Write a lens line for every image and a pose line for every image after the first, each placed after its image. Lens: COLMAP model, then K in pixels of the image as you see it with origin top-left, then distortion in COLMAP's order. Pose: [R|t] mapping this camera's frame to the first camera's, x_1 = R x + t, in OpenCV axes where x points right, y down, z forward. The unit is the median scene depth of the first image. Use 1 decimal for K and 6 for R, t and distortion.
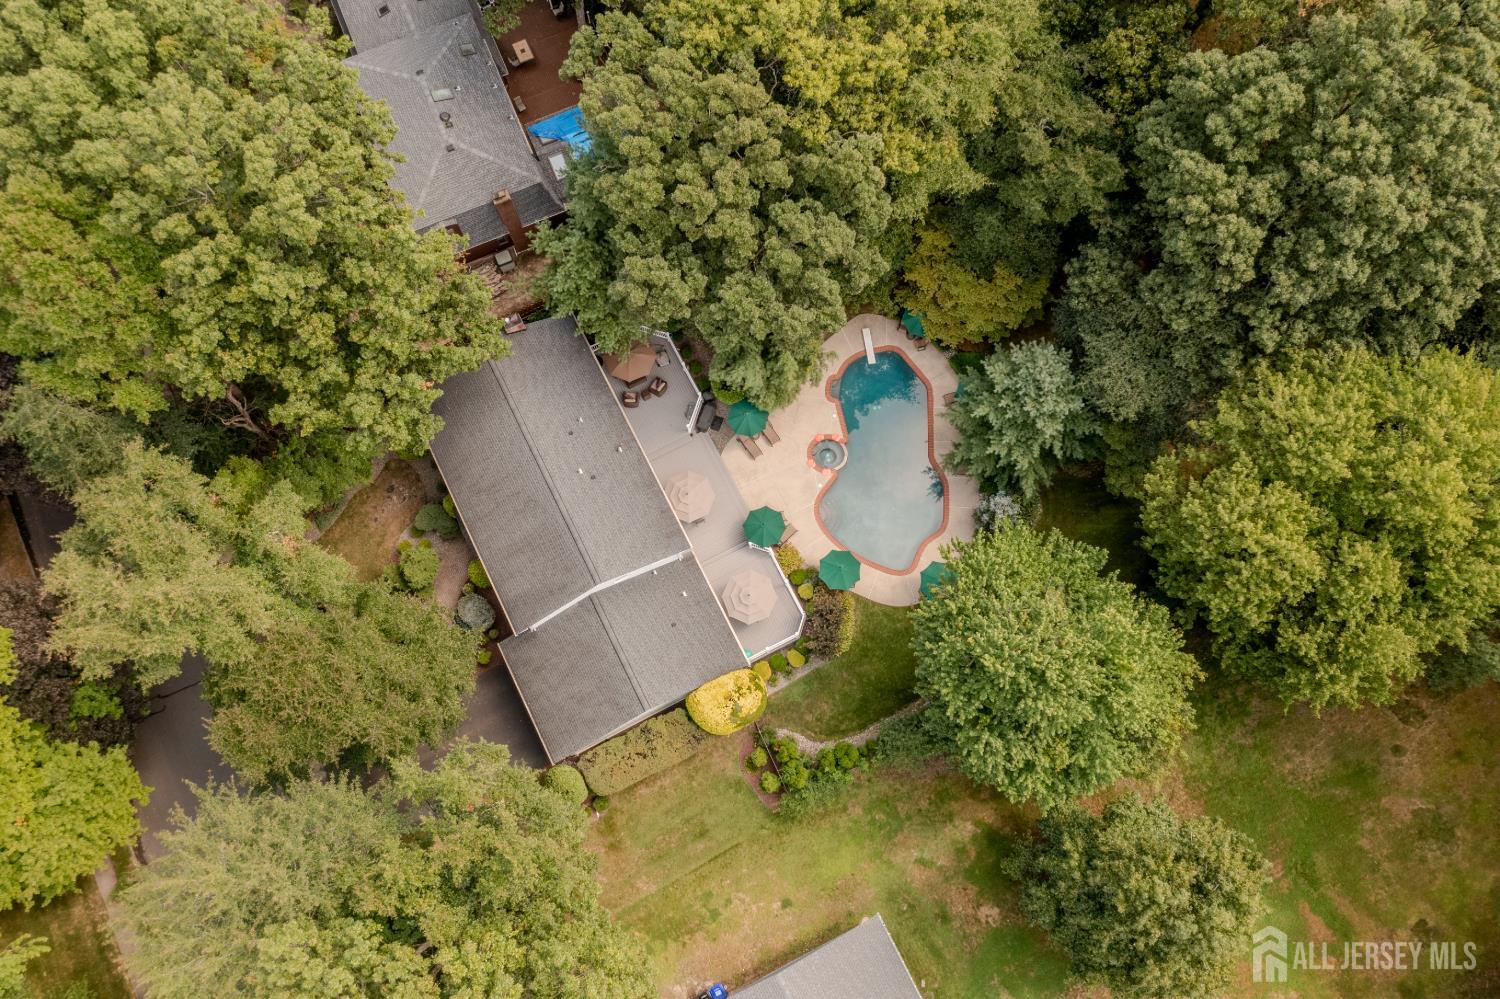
lens RADIAL K [[1185.3, 0, 757.8], [0, 1185.3, 494.9], [0, 0, 1]] dist [-0.020822, 0.011268]
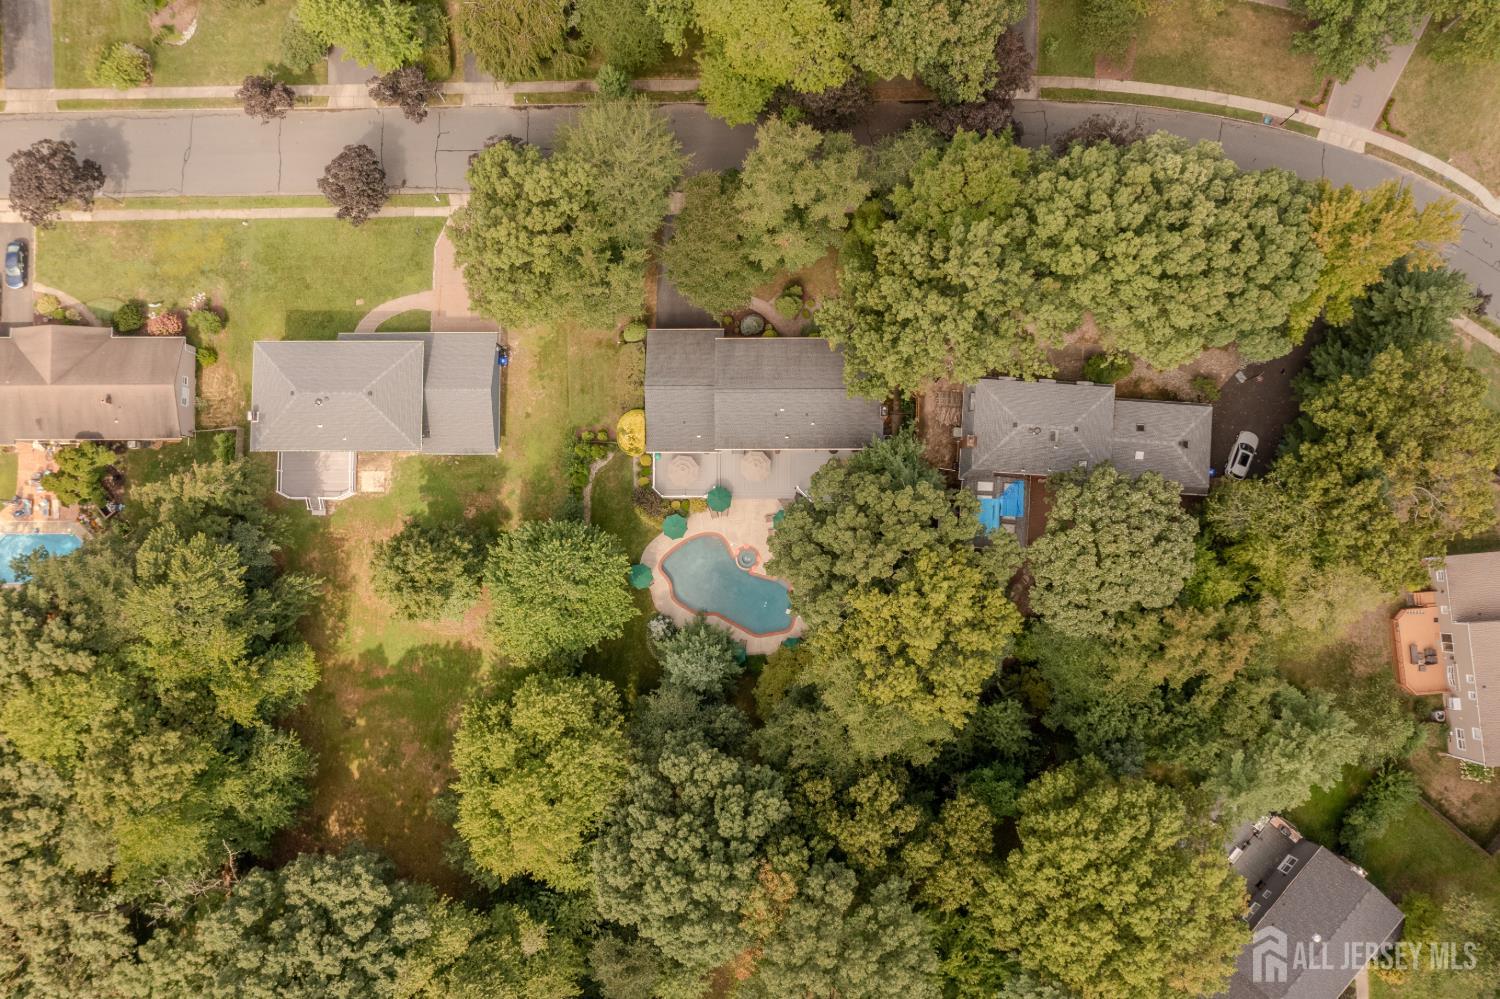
lens RADIAL K [[1233.8, 0, 750.7], [0, 1233.8, 506.0], [0, 0, 1]] dist [-0.024688, 0.002519]
pose [[-0.456267, 0.889729, -0.014239, 0.018273], [-0.846179, -0.428872, 0.316306, -0.569953], [0.275320, 0.156369, 0.948550, -0.639023]]
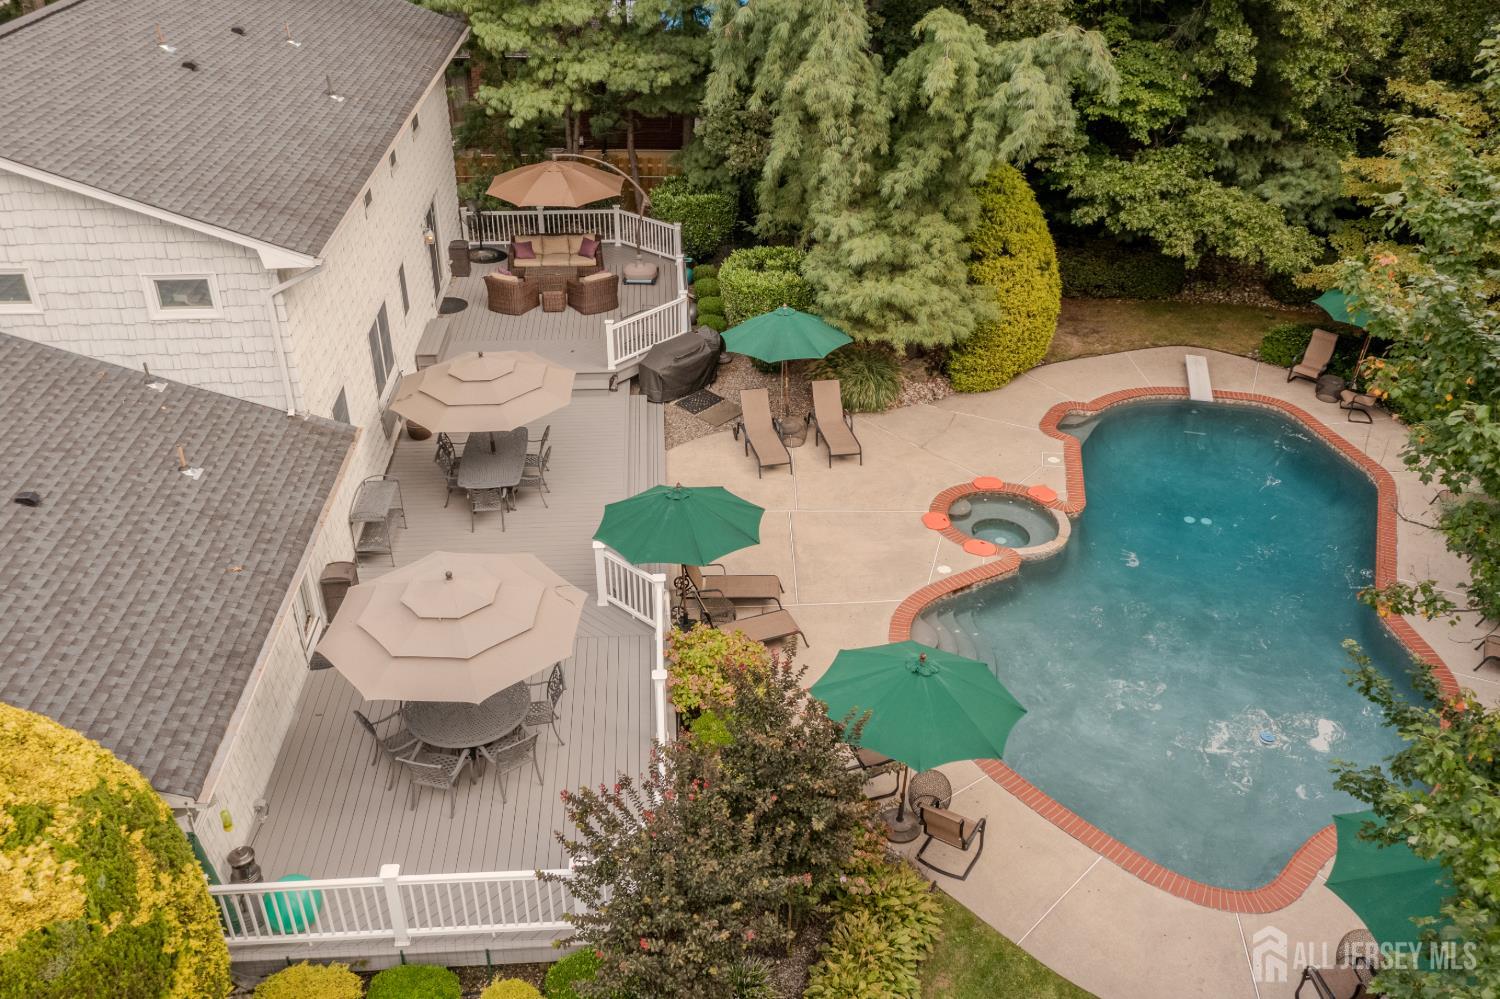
lens RADIAL K [[1233.8, 0, 750.7], [0, 1233.8, 506.0], [0, 0, 1]] dist [-0.024688, 0.002519]
pose [[0.922027, 0.225132, -0.314932, 0.101784], [-0.380043, 0.681298, -0.625620, 0.184249], [0.073716, 0.696526, 0.713735, 0.821819]]
